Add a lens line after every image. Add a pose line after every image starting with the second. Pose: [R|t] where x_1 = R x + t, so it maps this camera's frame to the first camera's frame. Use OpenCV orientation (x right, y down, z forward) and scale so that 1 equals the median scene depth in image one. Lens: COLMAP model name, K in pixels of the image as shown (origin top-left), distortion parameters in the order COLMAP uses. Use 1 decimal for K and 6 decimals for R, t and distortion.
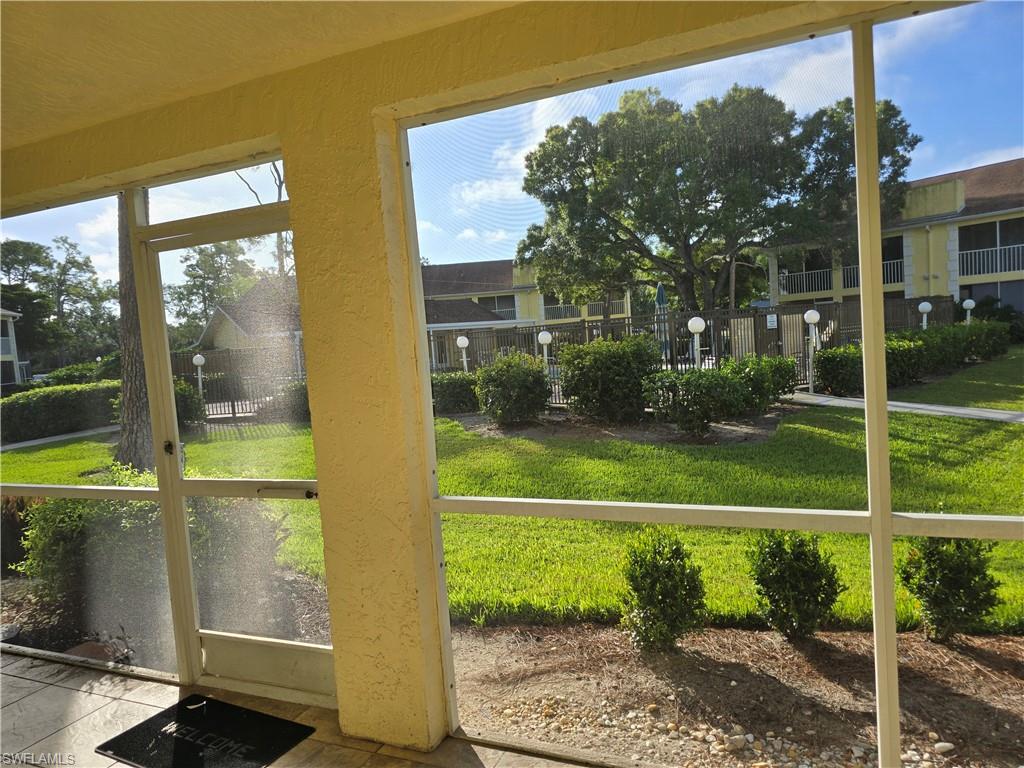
lens RADIAL K [[703.3, 0, 506.5], [0, 703.3, 399.6], [0, 0, 1]] dist [0.066750, -0.069395]
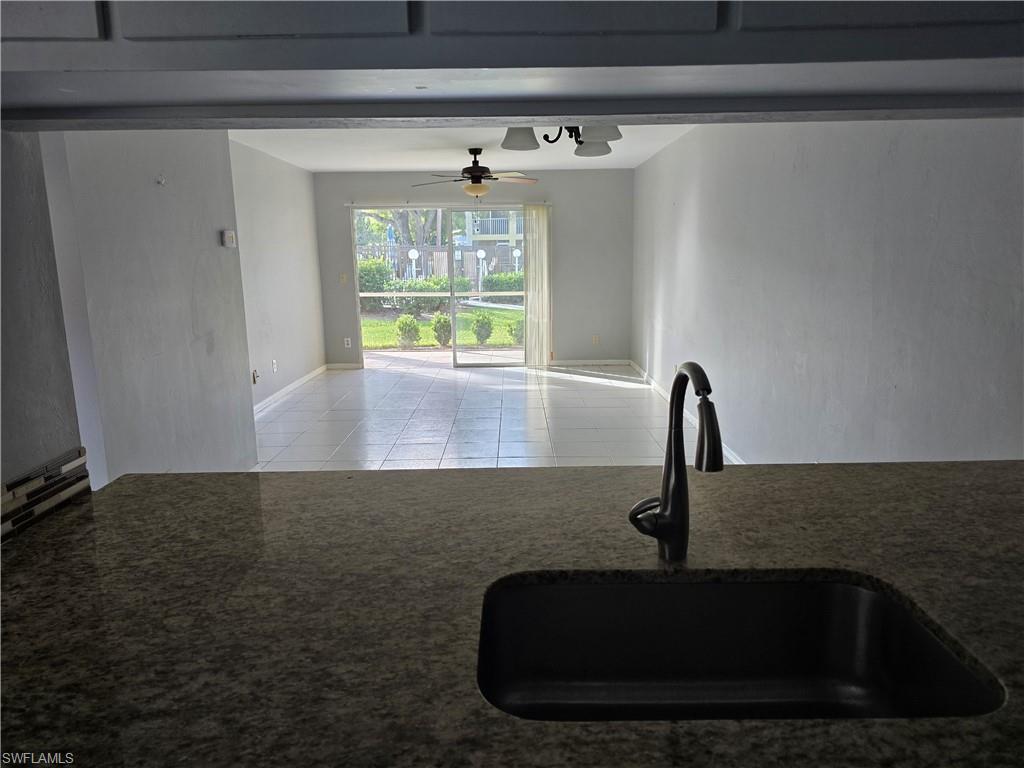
lens RADIAL K [[703.3, 0, 506.5], [0, 703.3, 399.6], [0, 0, 1]] dist [0.066750, -0.069395]
pose [[0.919677, -0.015355, 0.392376, -0.154542], [-0.024557, 0.995030, 0.096497, 0.056853], [-0.391908, -0.098382, 0.914729, -0.525315]]
